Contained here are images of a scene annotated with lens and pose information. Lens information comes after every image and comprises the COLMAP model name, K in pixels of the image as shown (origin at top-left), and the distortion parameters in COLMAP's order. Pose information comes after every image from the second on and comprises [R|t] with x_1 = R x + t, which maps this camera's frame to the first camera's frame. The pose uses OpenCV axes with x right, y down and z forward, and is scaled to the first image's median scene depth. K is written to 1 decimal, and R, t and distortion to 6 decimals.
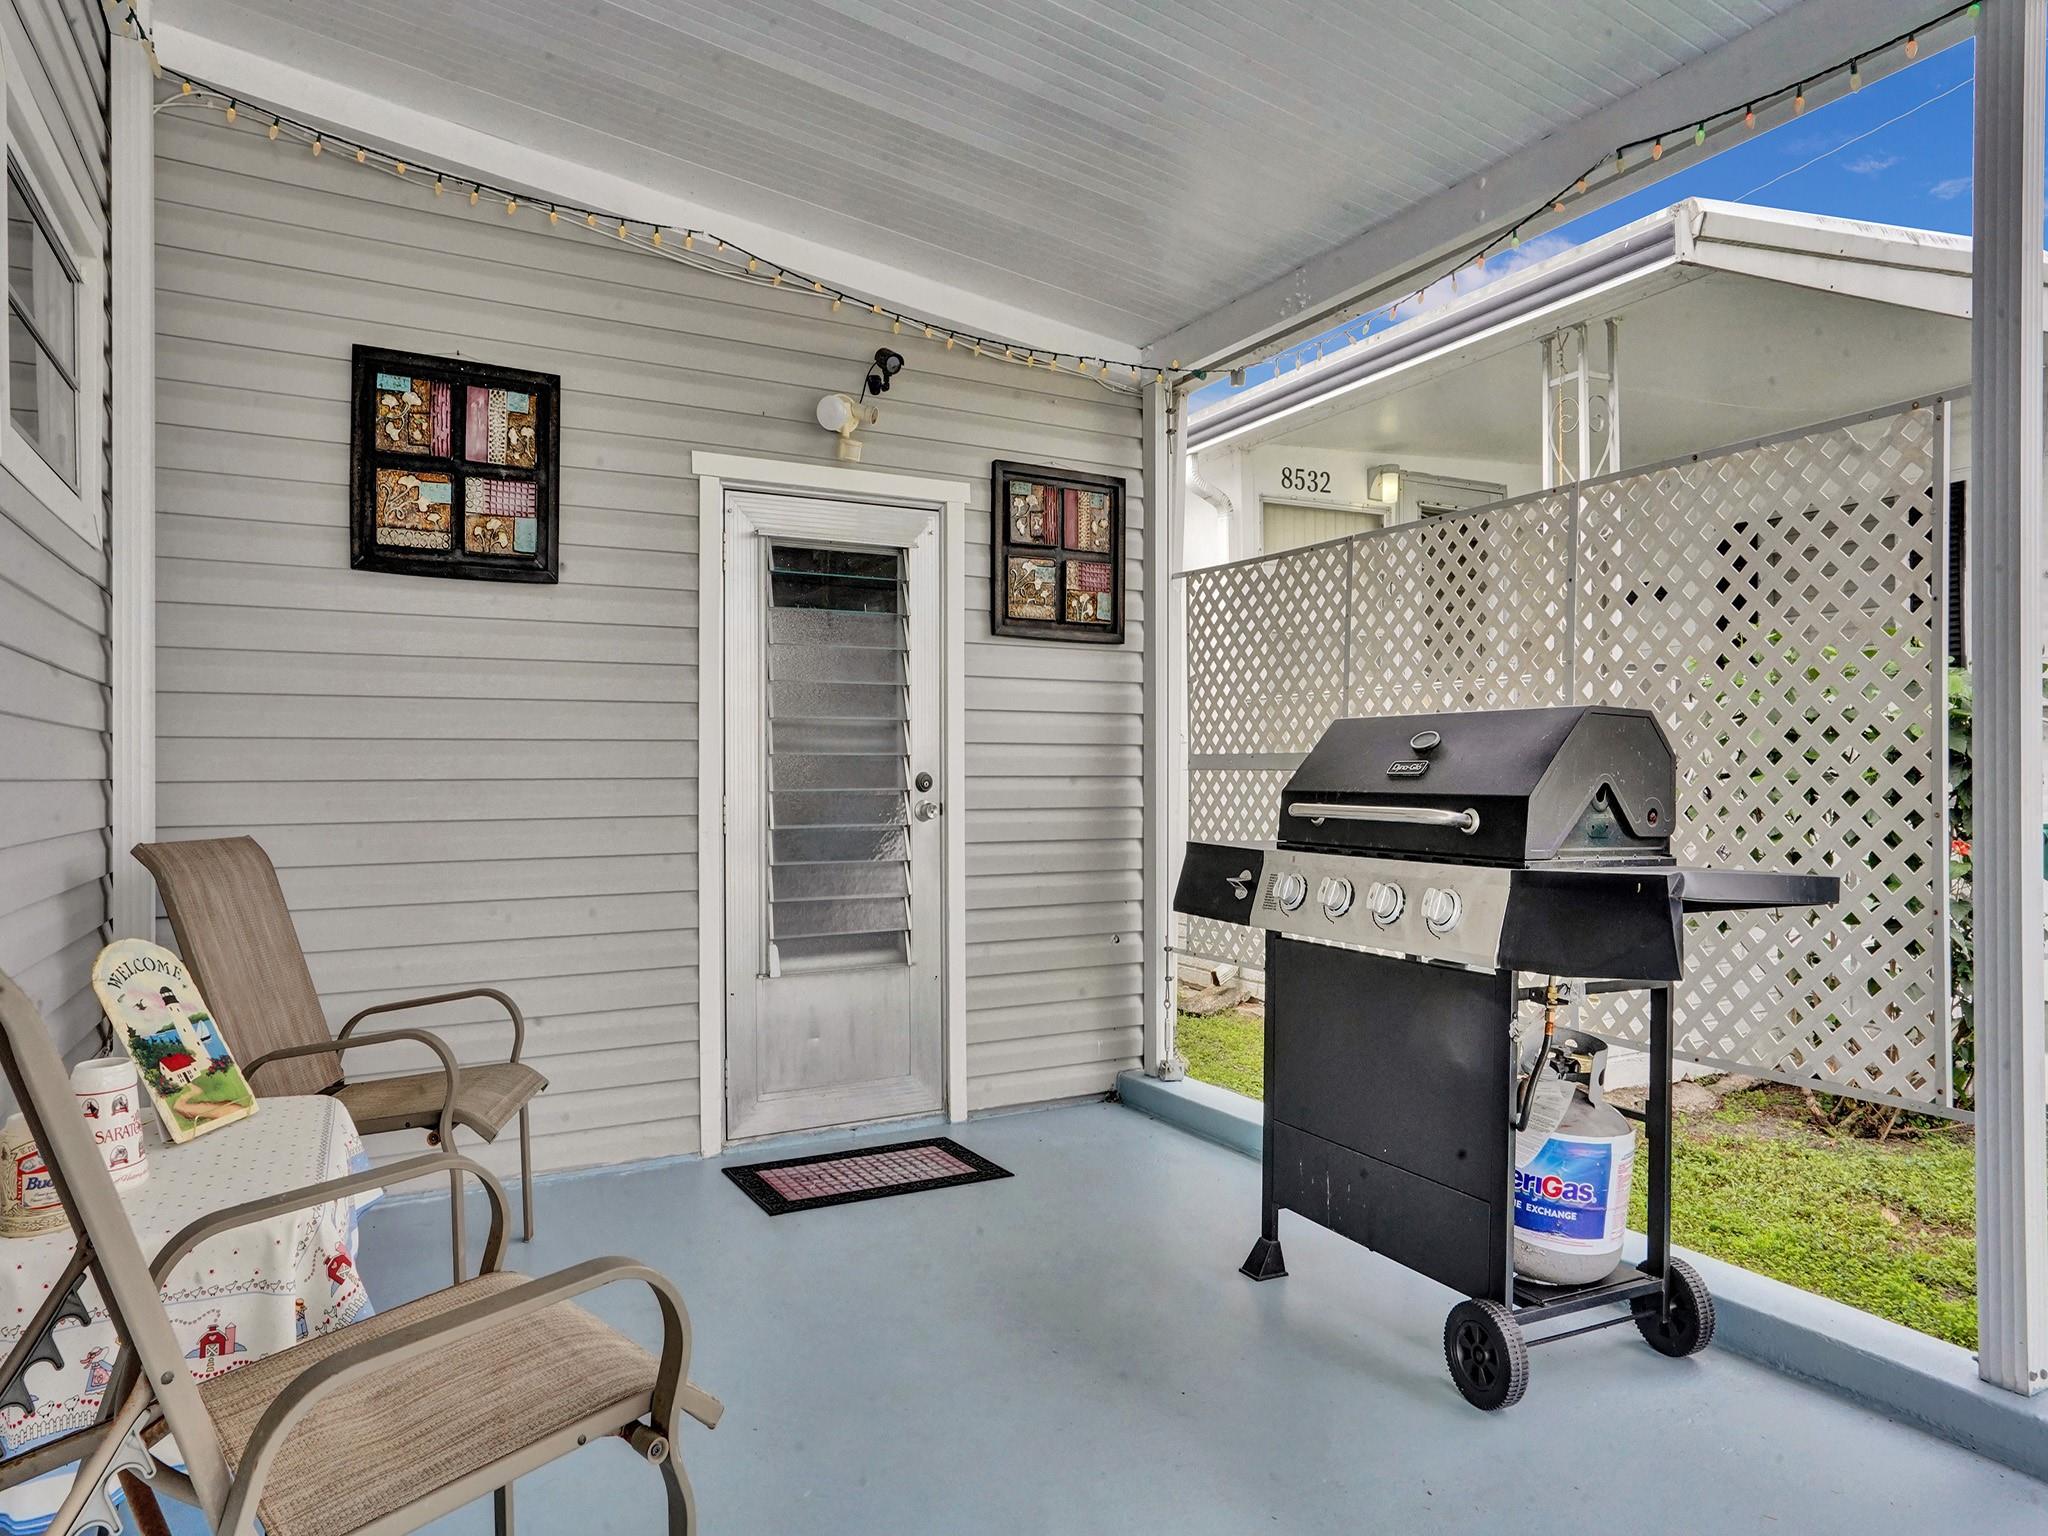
lens RADIAL K [[1240.3, 0, 1010.5], [0, 1240.3, 765.8], [0, 0, 1]] dist [-0.025365, 0.018801]
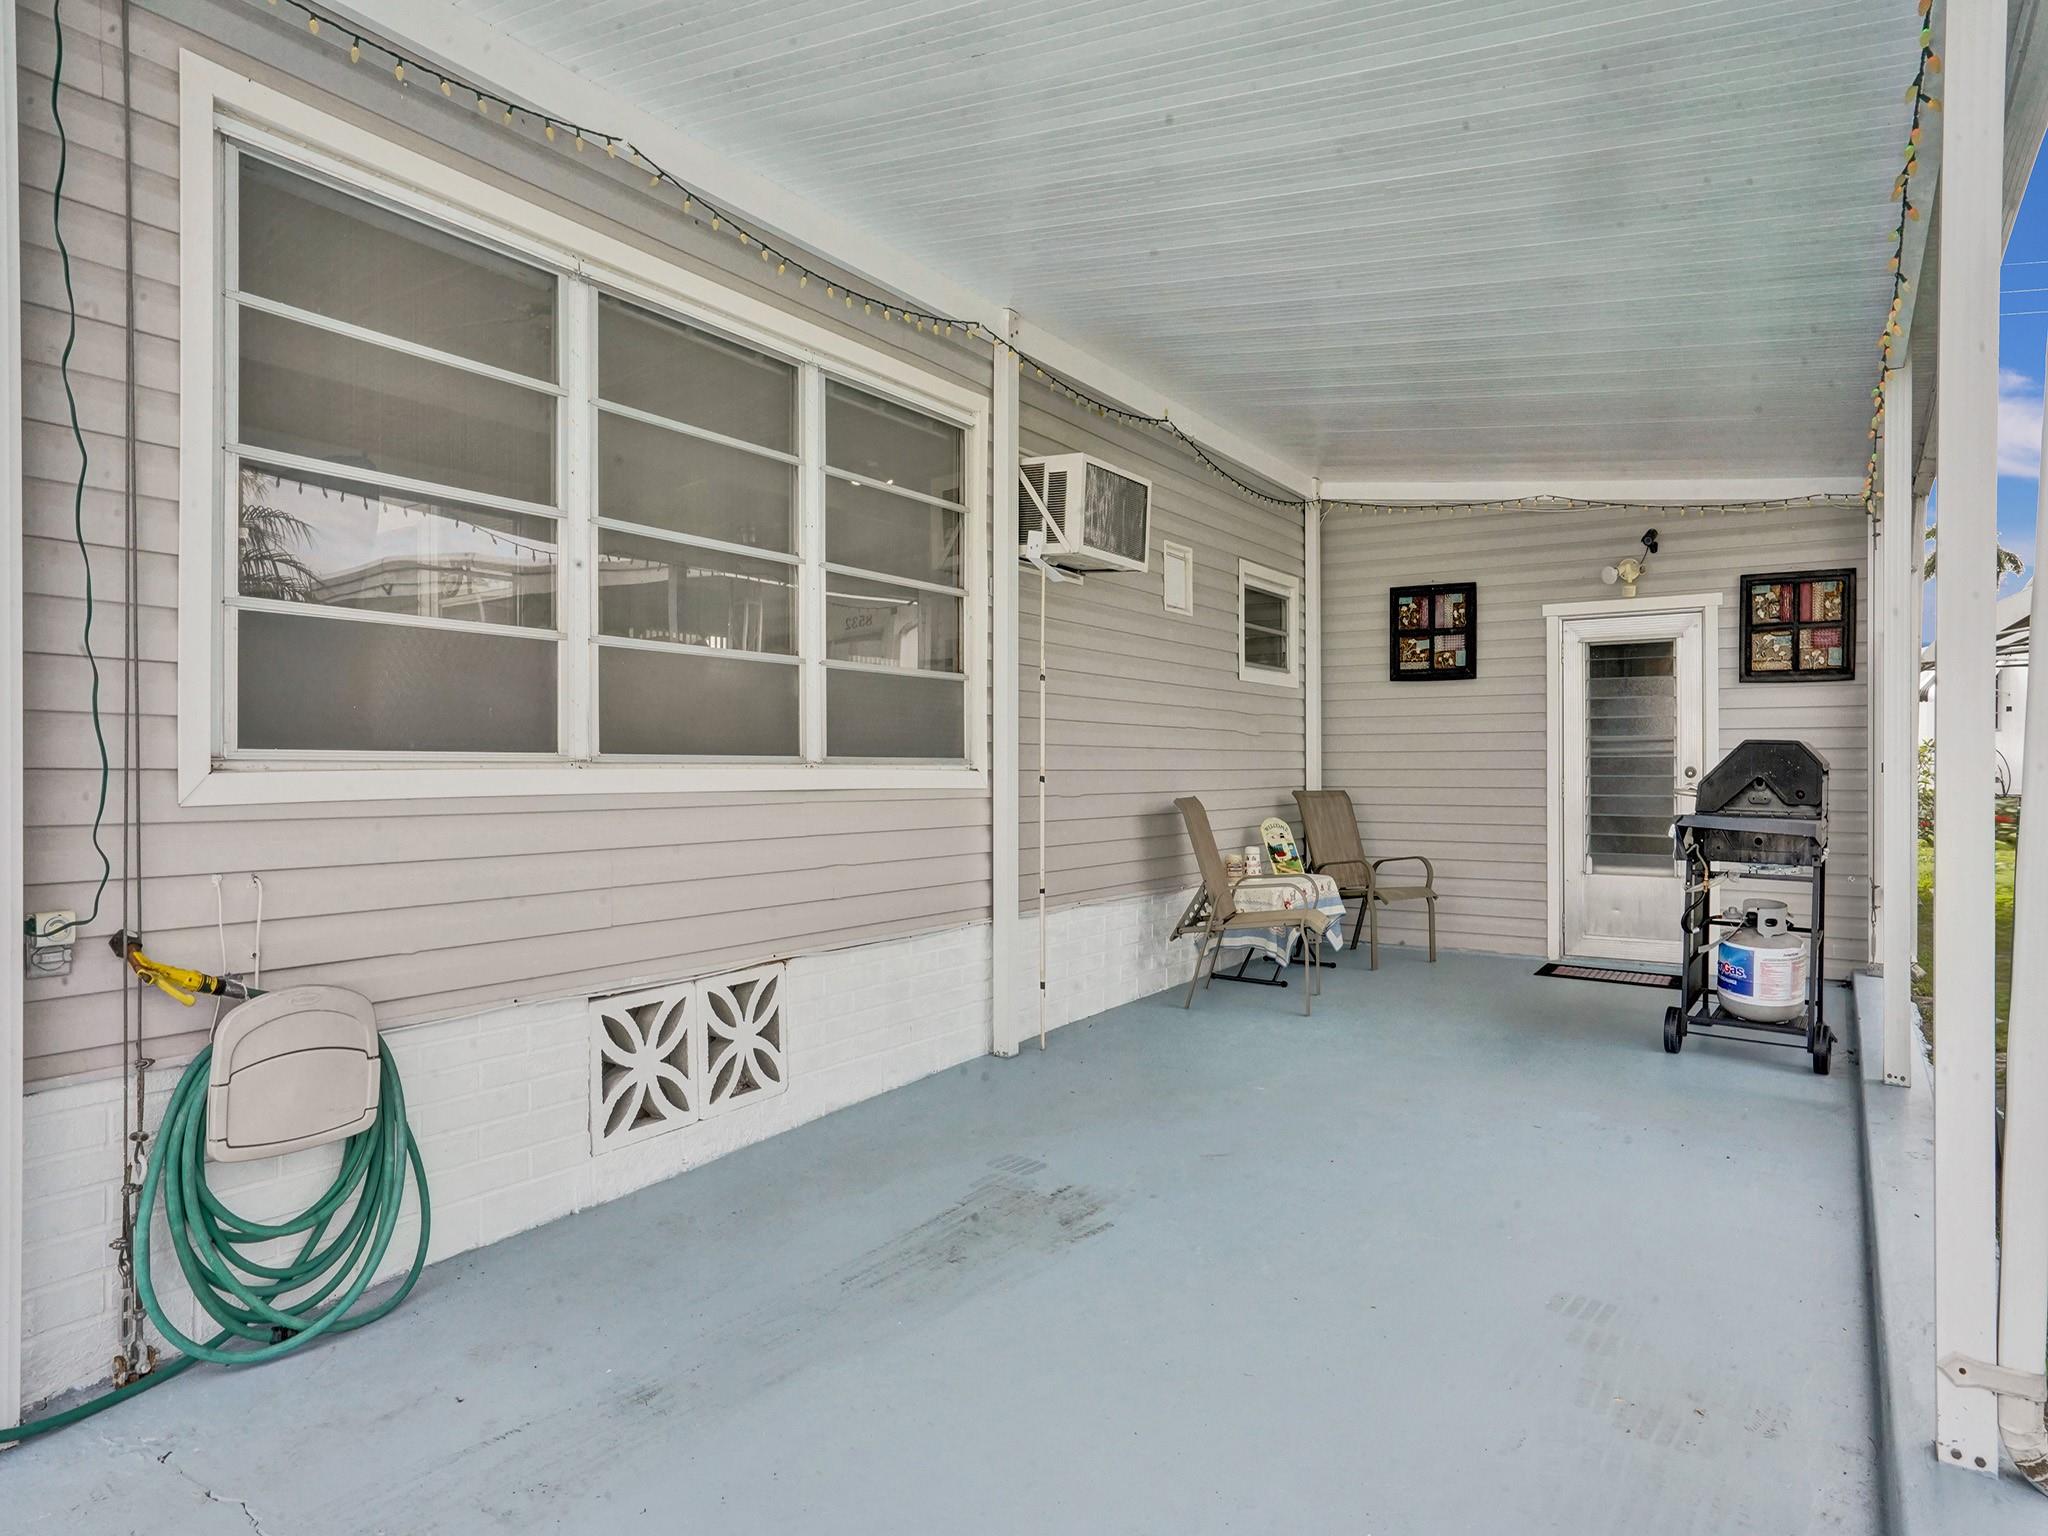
lens RADIAL K [[1240.3, 0, 1004.1], [0, 1240.3, 765.0], [0, 0, 1]] dist [-0.025365, 0.018801]
pose [[0.460650, 0.005864, -0.887563, 1.077105], [0.006947, 0.999924, 0.010212, -0.023063], [0.887555, -0.010870, 0.460574, -0.666587]]
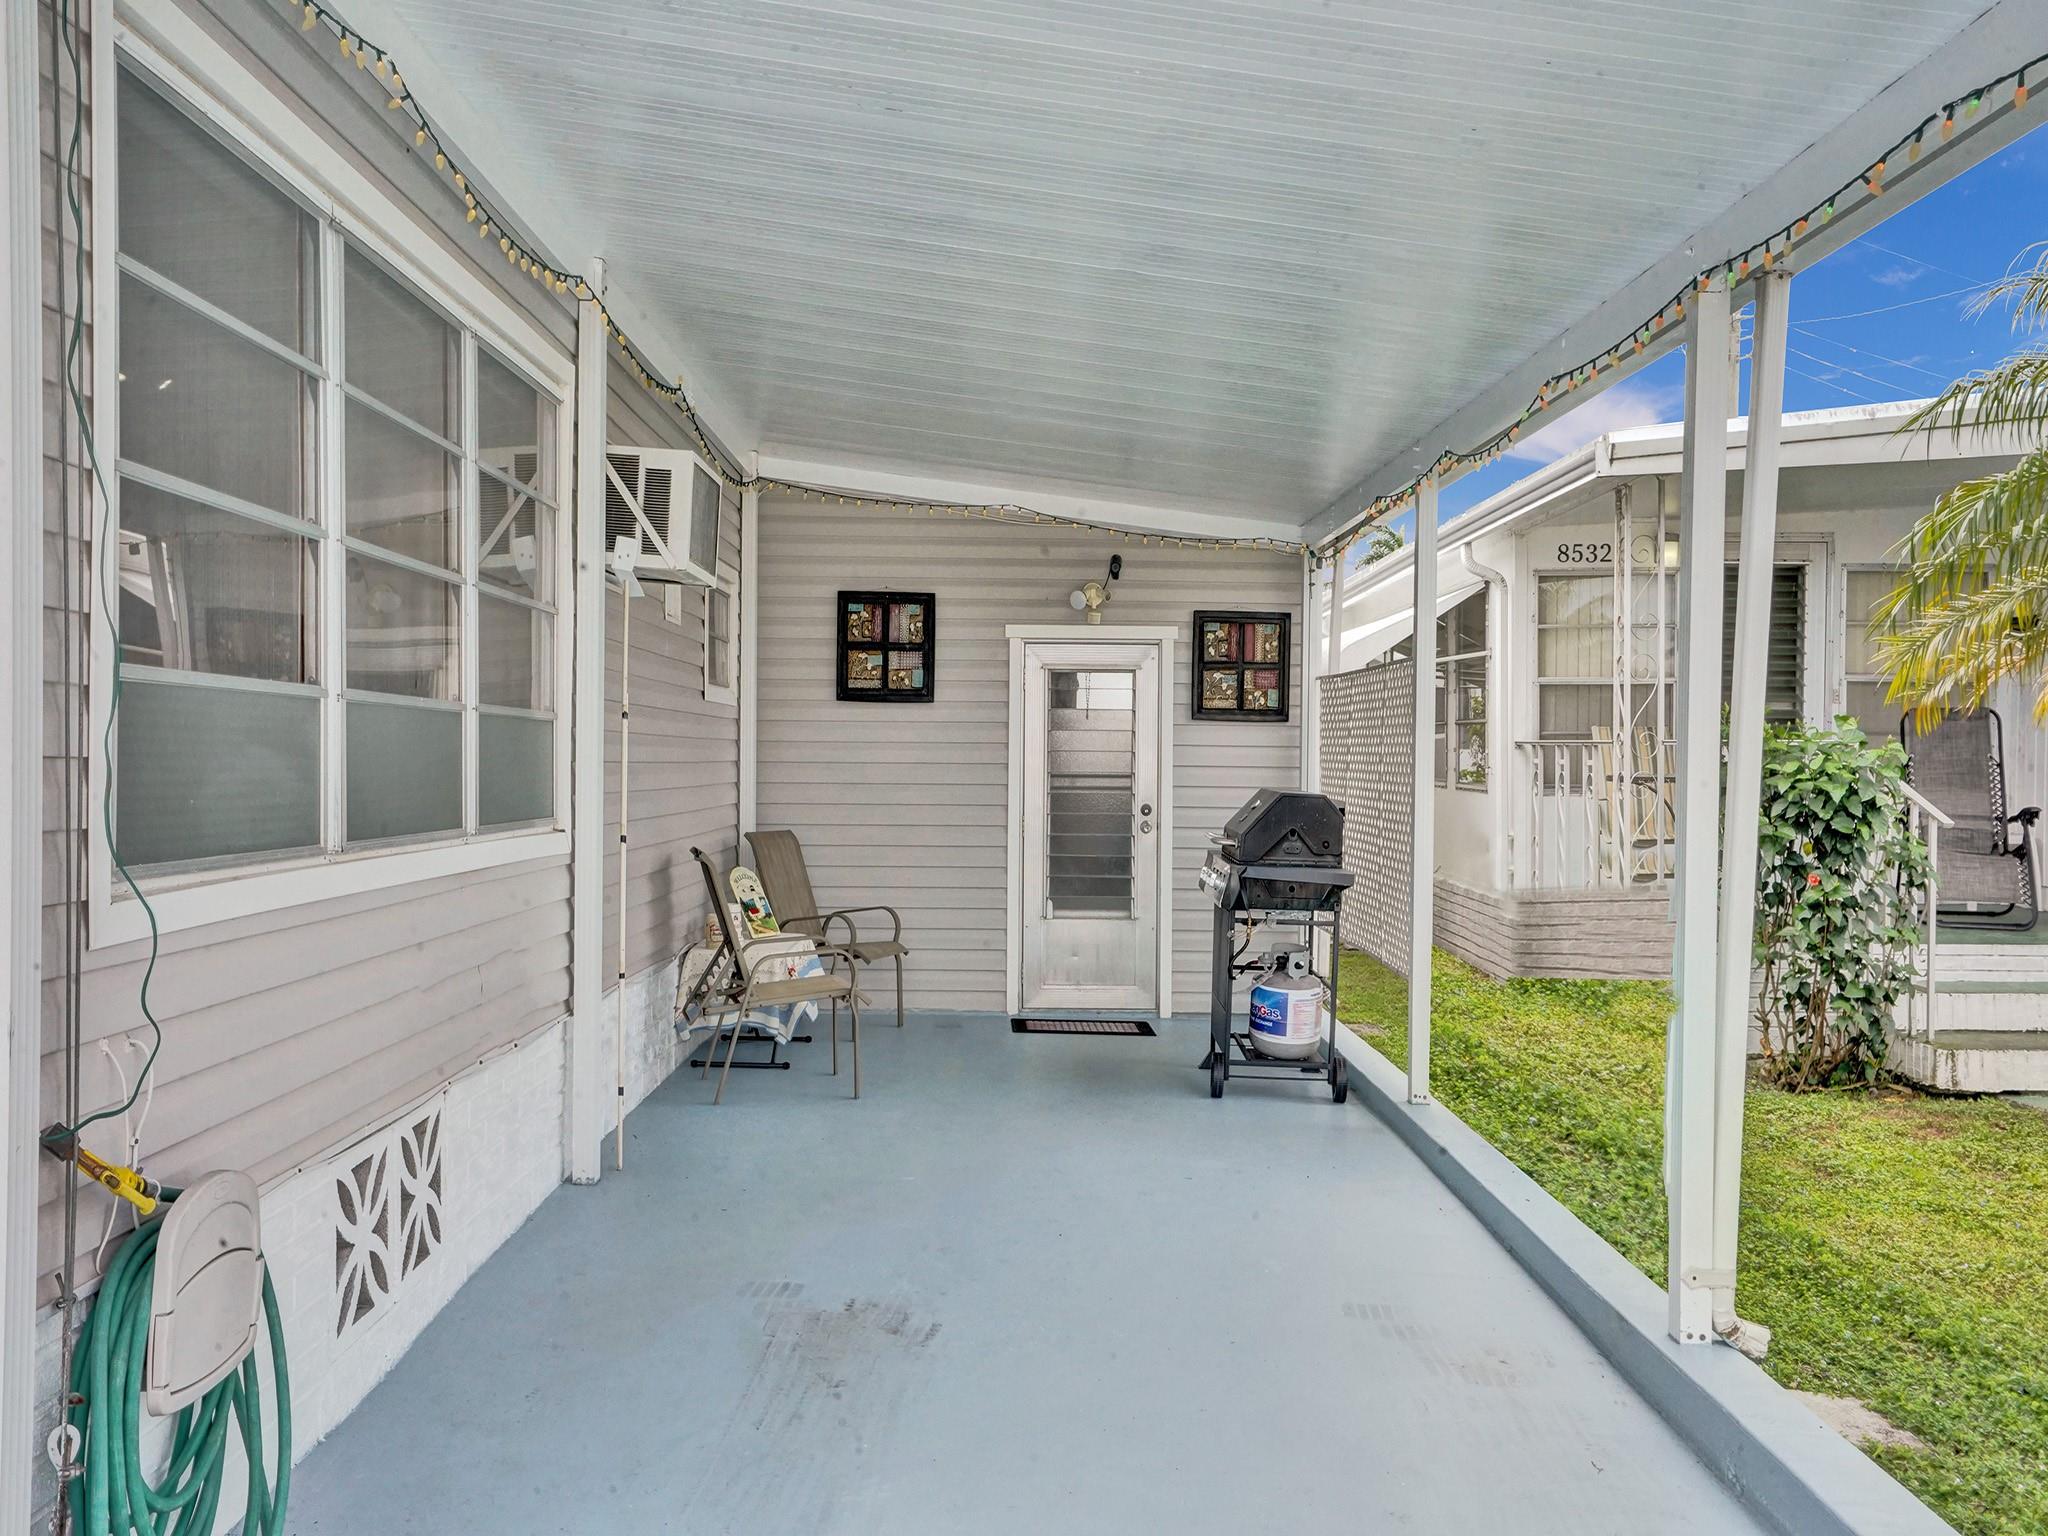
lens RADIAL K [[1758.0, 0, 1023.9], [0, 1758.0, 771.2], [0, 0, 1]] dist [0.035528, 0.021051]
pose [[0.884439, 0.019843, -0.466233, 0.943734], [-0.011809, 0.999727, 0.020147, -0.090622], [0.466506, -0.012313, 0.884432, -1.230549]]
